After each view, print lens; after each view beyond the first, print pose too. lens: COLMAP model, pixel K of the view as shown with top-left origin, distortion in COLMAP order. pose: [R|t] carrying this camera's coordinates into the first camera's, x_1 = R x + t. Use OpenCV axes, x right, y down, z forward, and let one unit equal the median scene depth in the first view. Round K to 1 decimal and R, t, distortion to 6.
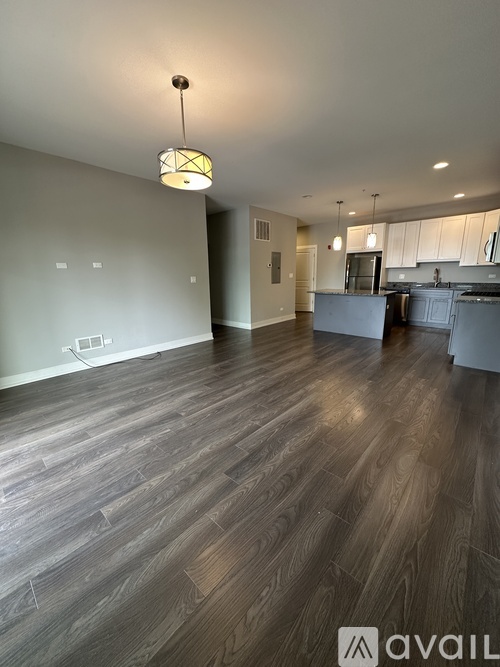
lens RADIAL K [[266.2, 0, 250.0], [0, 266.2, 333.5], [0, 0, 1]] dist [-0.001161, 0.000399]
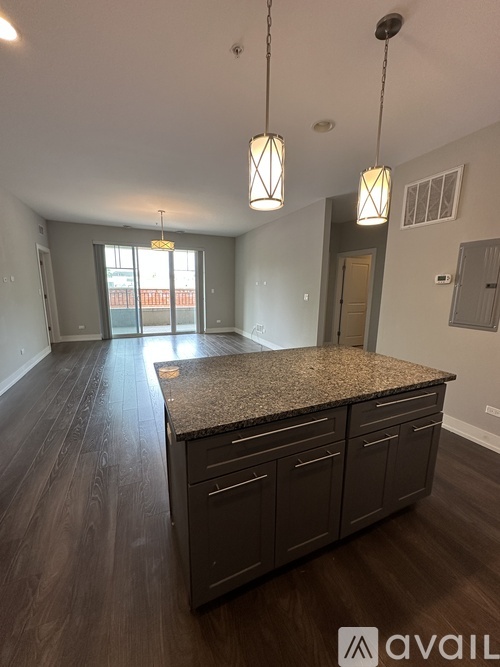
lens RADIAL K [[266.2, 0, 250.0], [0, 266.2, 333.5], [0, 0, 1]] dist [-0.001161, 0.000399]
pose [[-0.397687, 0.172218, -0.901214, 0.581530], [-0.212395, 0.938267, 0.273025, -0.230951], [0.892599, 0.299992, -0.336558, 0.916235]]
